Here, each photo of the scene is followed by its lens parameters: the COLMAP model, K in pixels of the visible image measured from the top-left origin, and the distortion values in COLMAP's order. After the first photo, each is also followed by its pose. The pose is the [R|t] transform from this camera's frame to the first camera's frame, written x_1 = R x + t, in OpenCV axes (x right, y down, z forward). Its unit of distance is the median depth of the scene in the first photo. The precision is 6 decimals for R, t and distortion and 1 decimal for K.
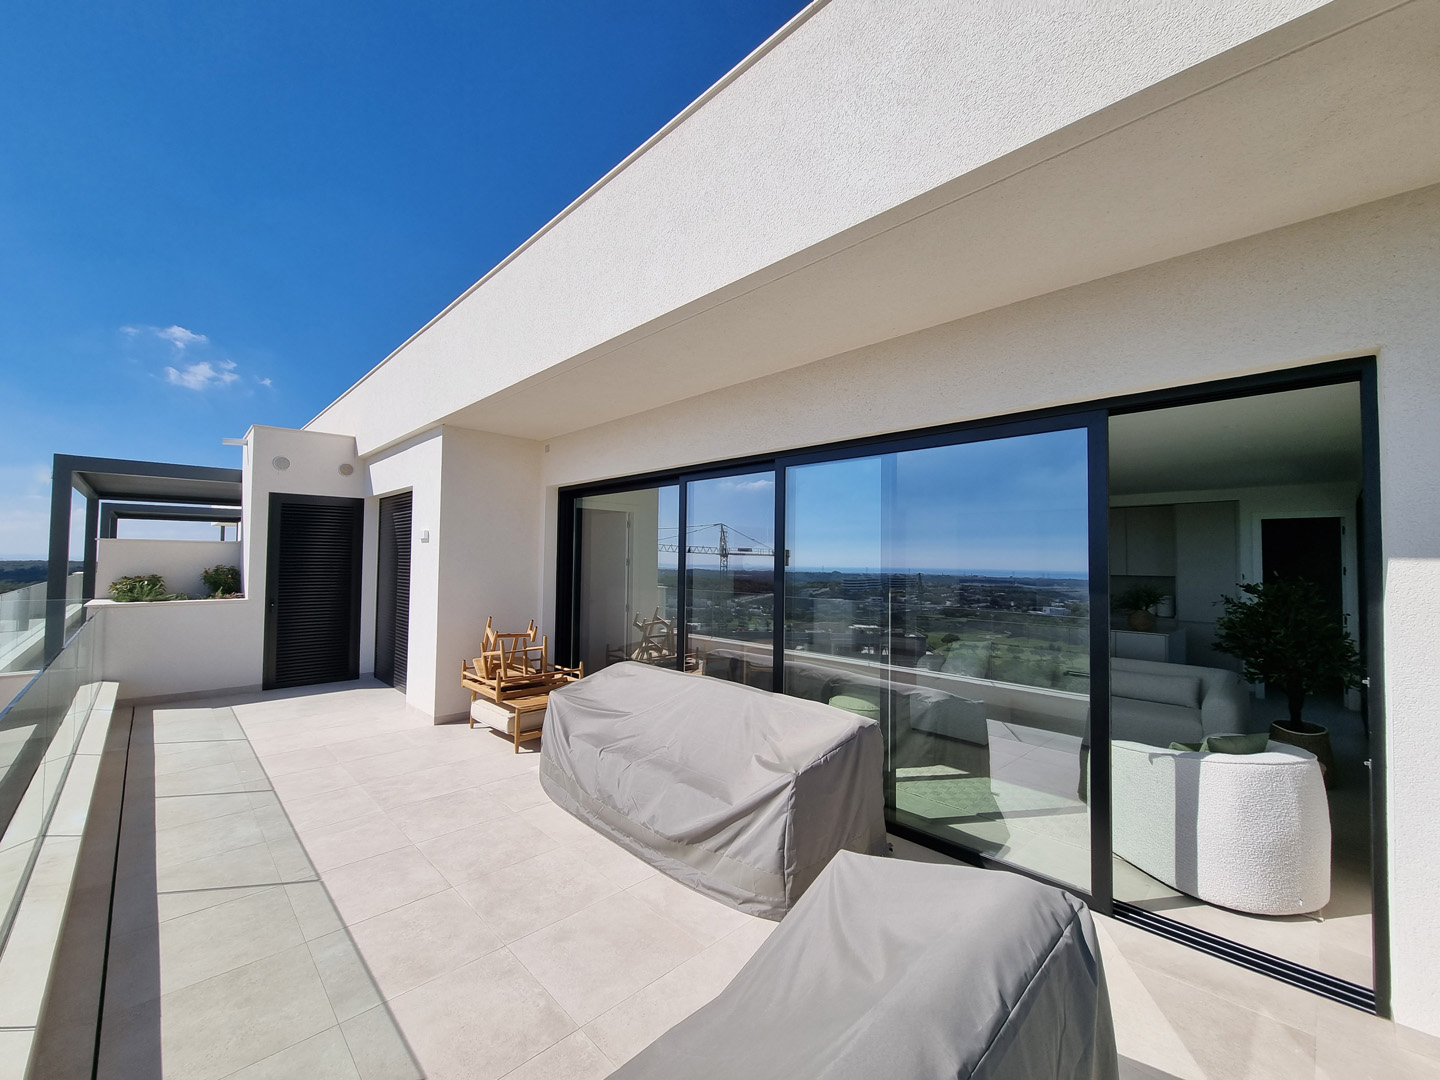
lens RADIAL K [[583.7, 0, 724.6], [0, 583.7, 541.1], [0, 0, 1]] dist [0.000188, -0.000118]
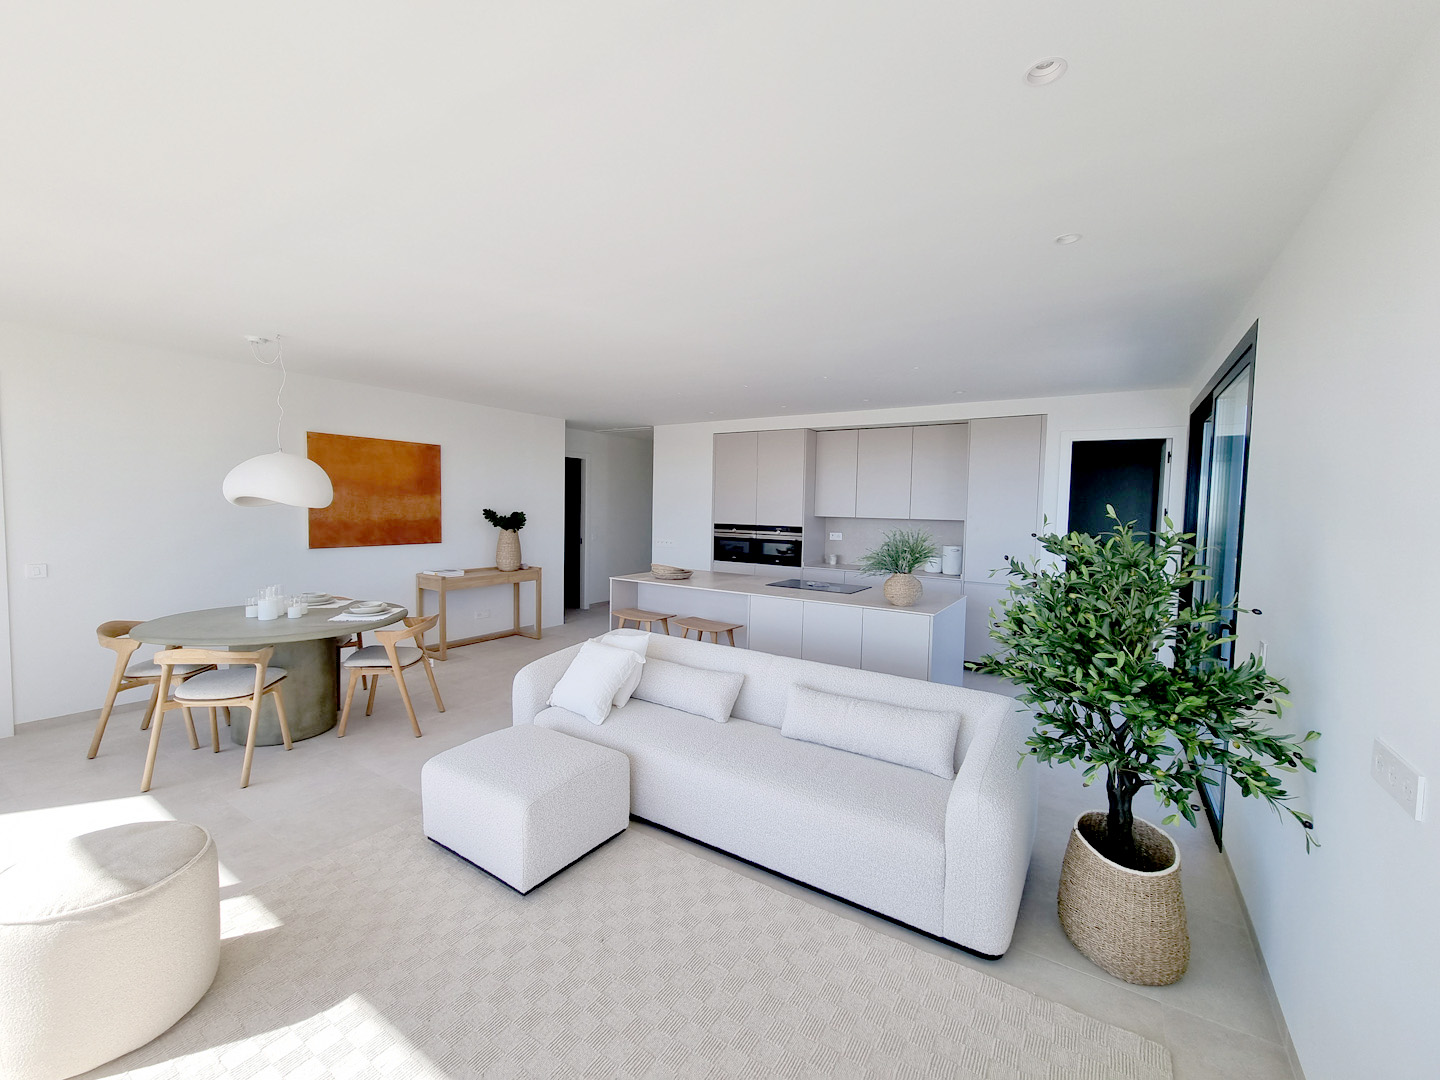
lens RADIAL K [[586.7, 0, 720.0], [0, 586.7, 540.0], [0, 0, 1]] dist [0.000892, 0.000199]
pose [[0.976192, -0.005899, 0.216828, 0.392804], [-0.013782, 0.995923, 0.089146, 0.029155], [-0.216470, -0.090012, 0.972131, 0.441036]]
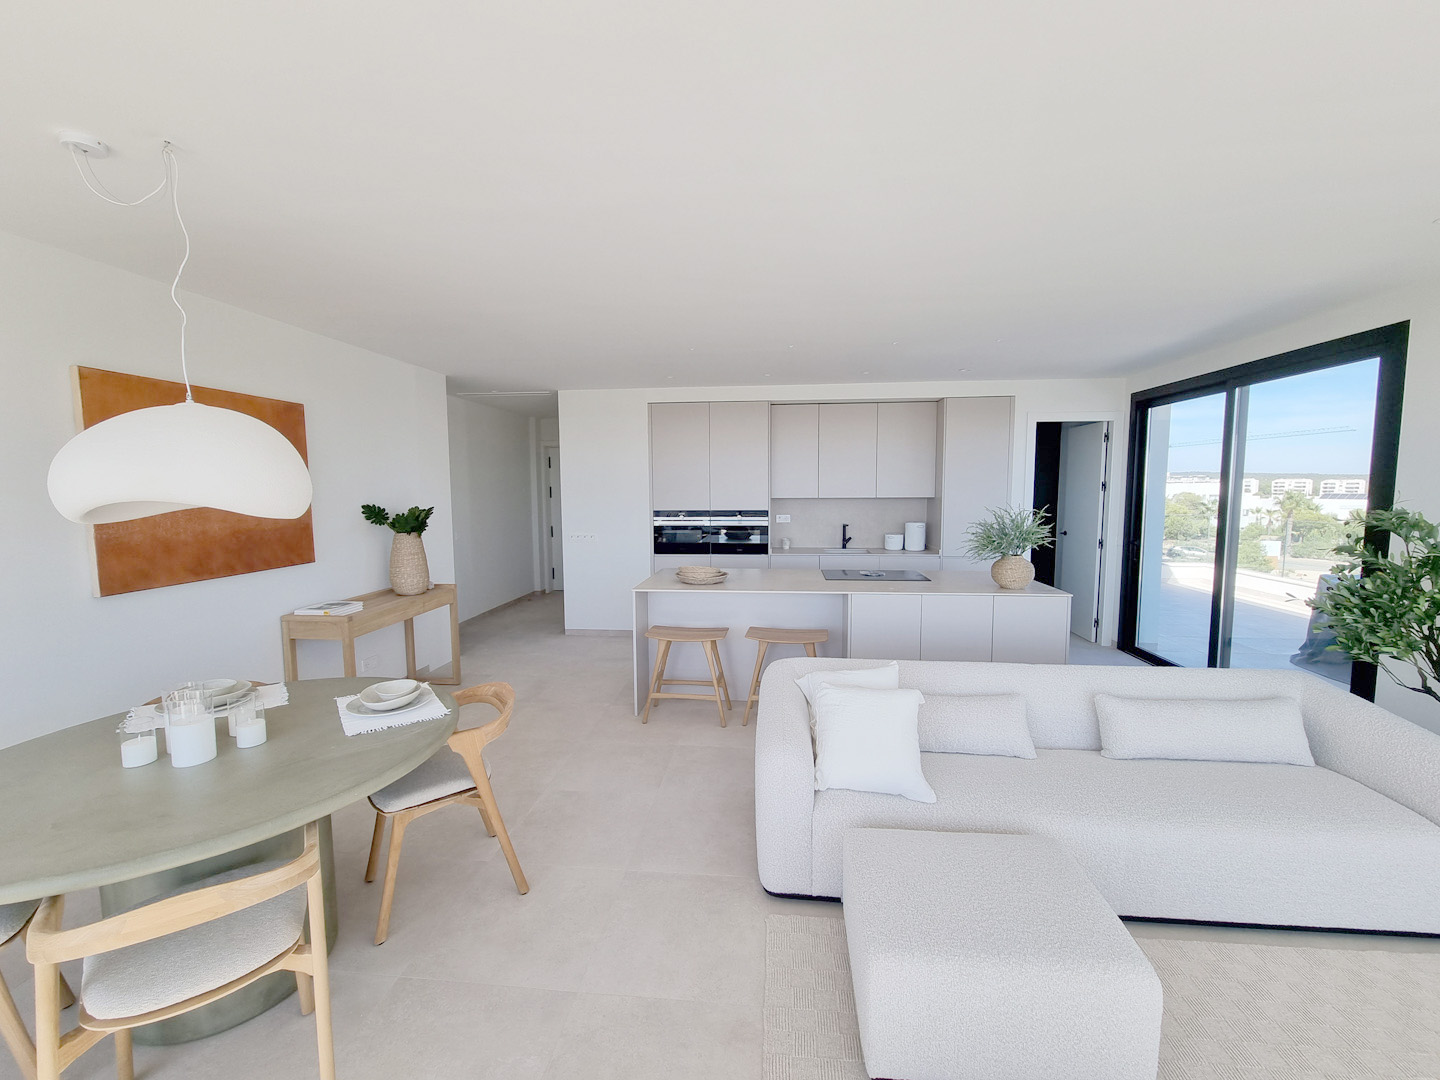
lens RADIAL K [[586.7, 0, 720.0], [0, 586.7, 540.0], [0, 0, 1]] dist [0.000892, 0.000199]
pose [[0.766906, -0.076806, 0.637146, 0.100026], [-0.001863, 0.992542, 0.121890, 0.029429], [-0.641756, -0.094665, 0.761044, 0.743353]]
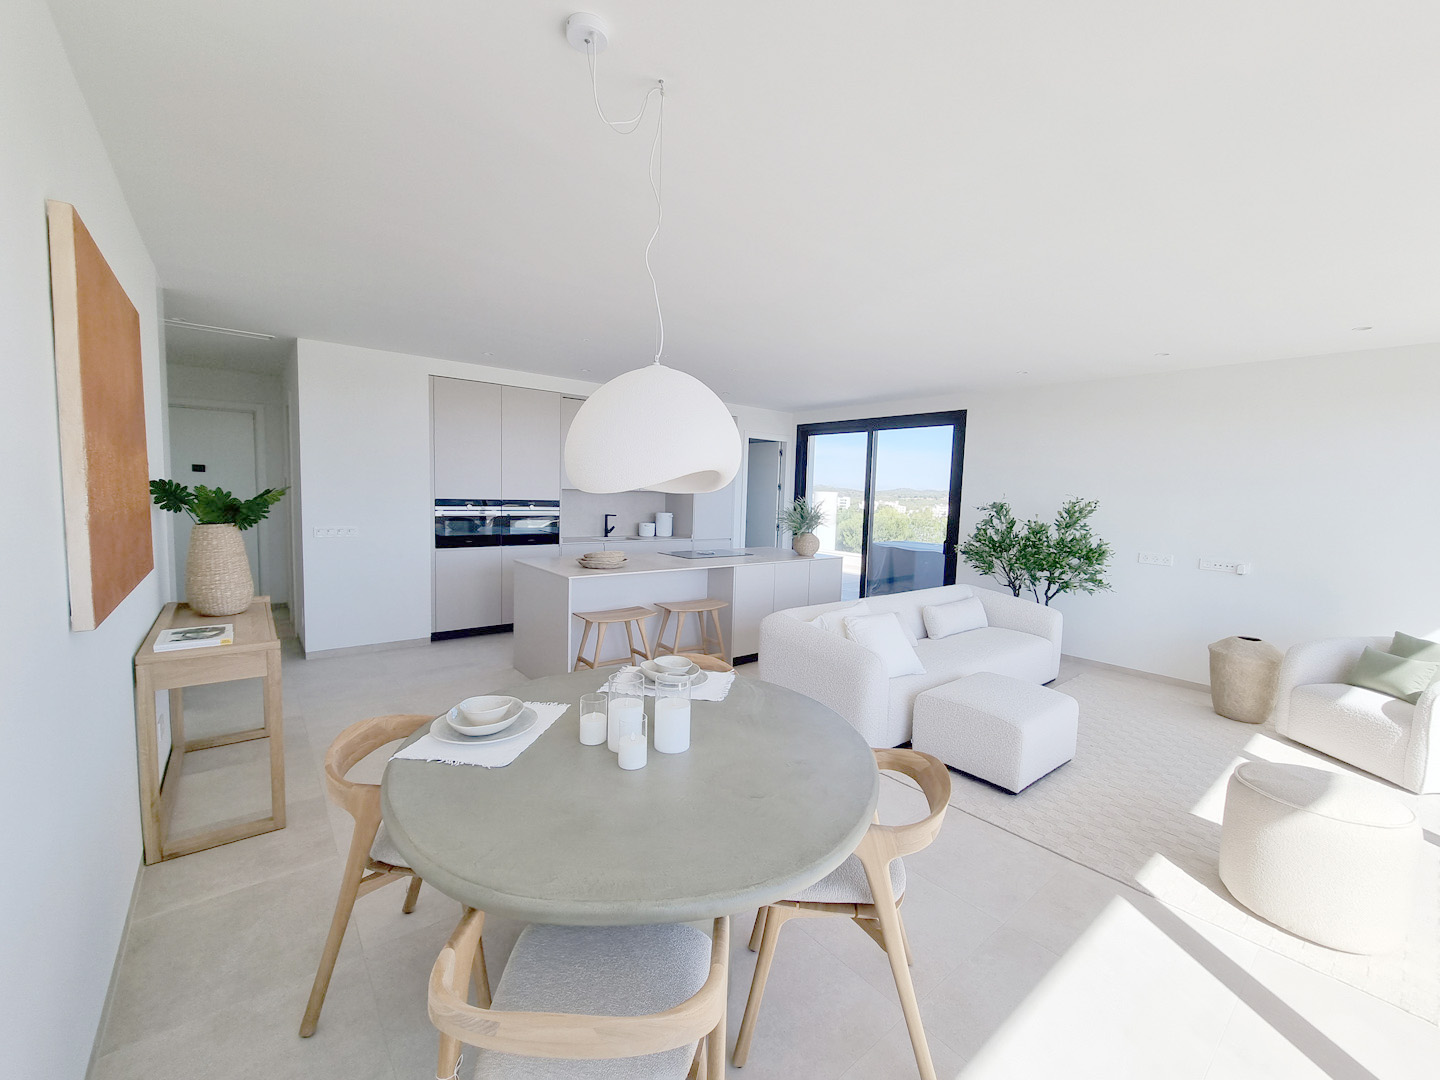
lens RADIAL K [[596.9, 0, 720.0], [0, 596.9, 540.0], [0, 0, 1]] dist [0.000362, 0.000094]
pose [[0.094185, -0.095146, 0.990998, -0.177542], [-0.059671, 0.993094, 0.101018, 0.046697], [-0.993765, -0.068648, 0.087858, 1.061623]]
